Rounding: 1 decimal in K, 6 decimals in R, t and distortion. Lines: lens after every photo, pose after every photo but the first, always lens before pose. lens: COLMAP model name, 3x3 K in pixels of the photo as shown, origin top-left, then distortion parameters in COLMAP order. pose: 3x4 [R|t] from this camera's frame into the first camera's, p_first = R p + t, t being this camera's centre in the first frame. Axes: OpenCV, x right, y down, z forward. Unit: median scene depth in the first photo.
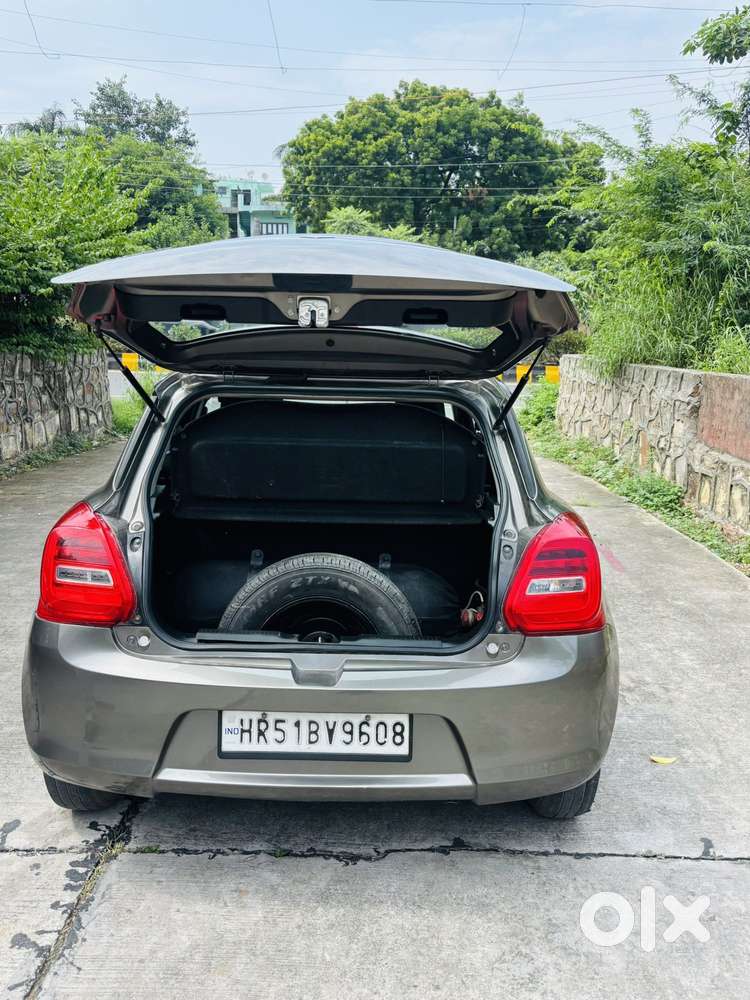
lens RADIAL K [[786.8, 0, 365.6], [0, 786.8, 500.3], [0, 0, 1]] dist [0.022325, 0.001528]
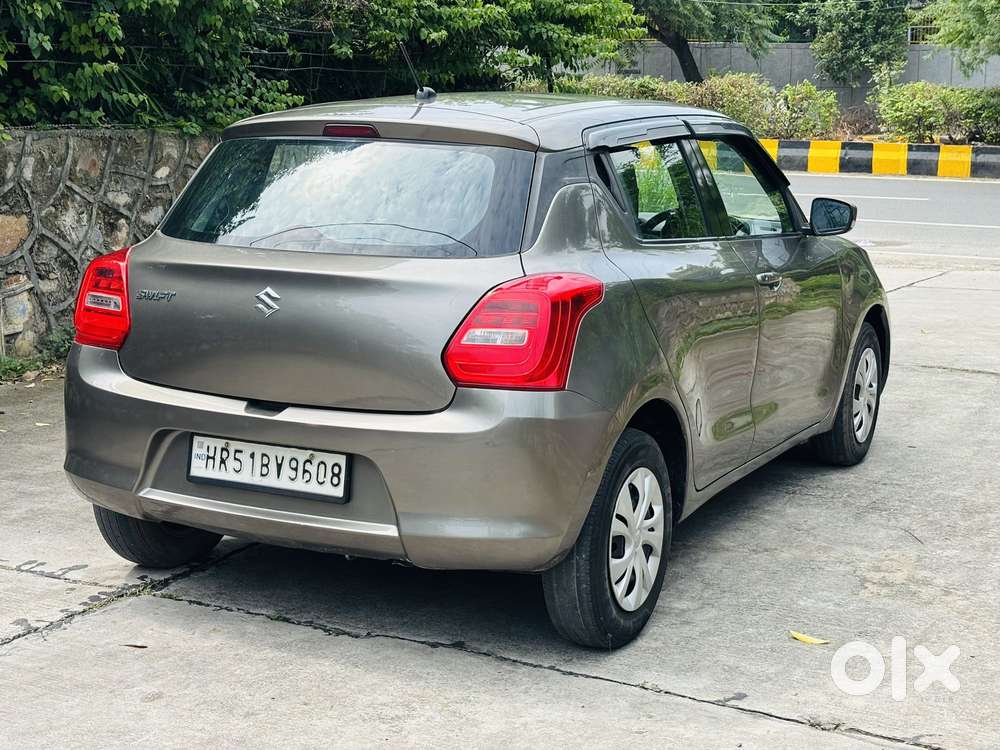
lens RADIAL K [[1512.9, 0, 496.1], [0, 1512.9, 368.9], [0, 0, 1]] dist [0.223711, -0.794394]
pose [[0.889433, 0.068209, -0.451947, 0.869206], [-0.085211, 0.996212, -0.017346, 0.145106], [0.449052, 0.053939, 0.891876, -0.500708]]
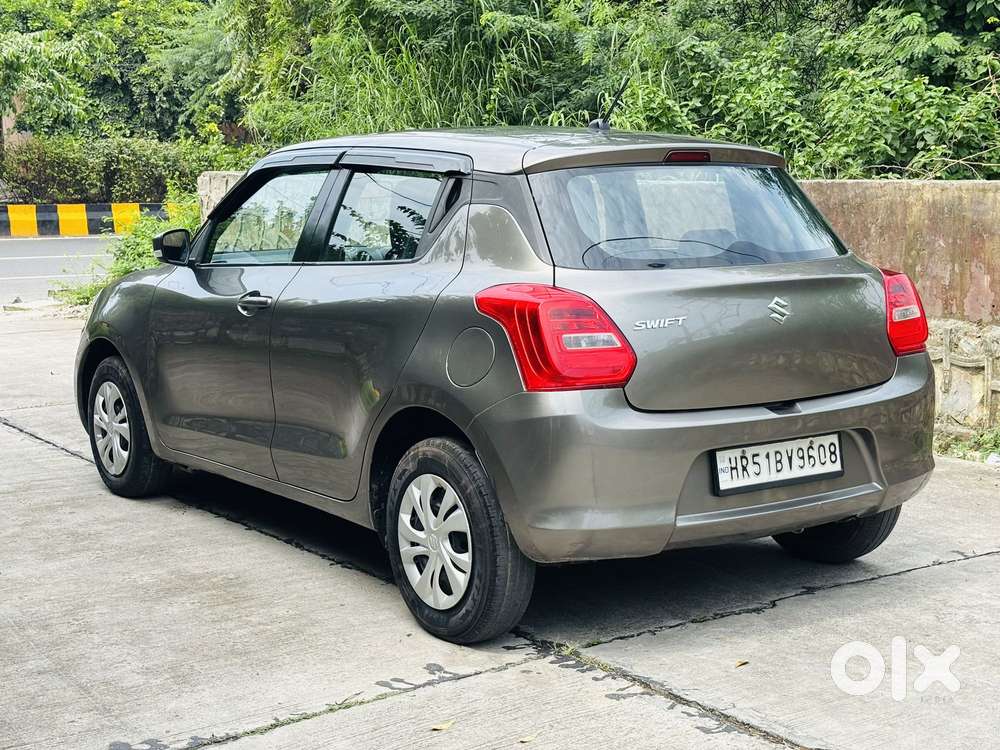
lens RADIAL K [[1512.9, 0, 496.1], [0, 1512.9, 368.9], [0, 0, 1]] dist [0.223711, -0.794394]
pose [[0.817474, -0.100310, 0.567163, -1.281357], [0.136132, 0.990467, -0.021036, 0.127172], [-0.559646, 0.094406, 0.823337, -0.440734]]
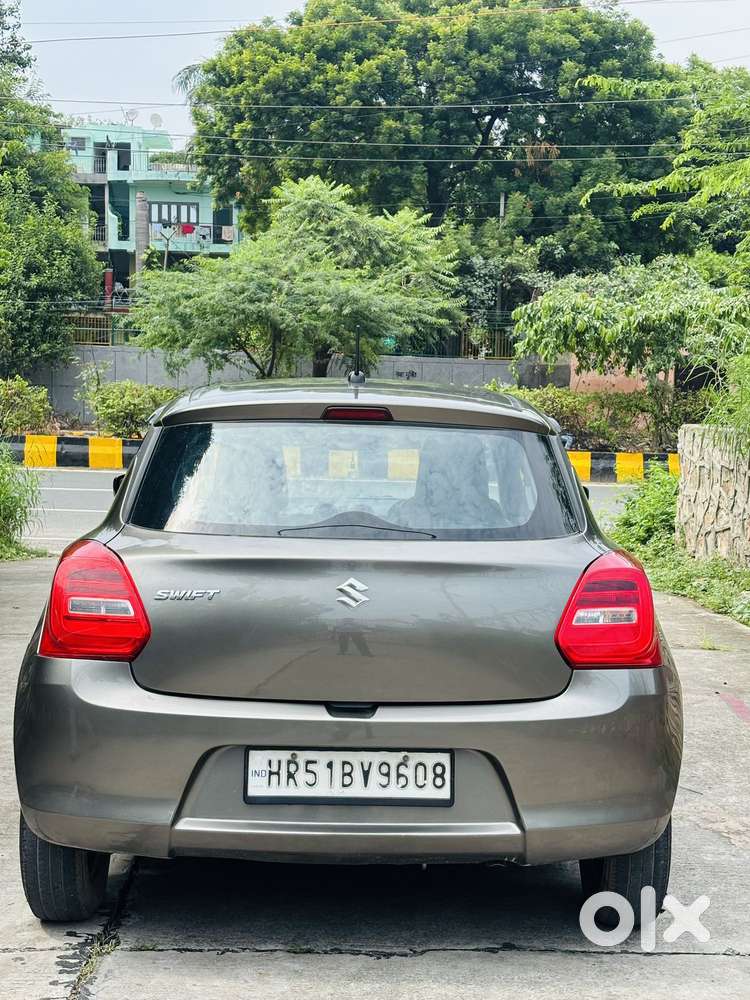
lens RADIAL K [[1512.9, 0, 375.0], [0, 1512.9, 500.0], [0, 0, 1]] dist [0.223711, -0.794394]
pose [[0.999689, -0.000407, 0.024939, -0.063094], [0.003998, 0.989553, -0.144115, 0.188891], [-0.024620, 0.144170, 0.989247, -0.658788]]
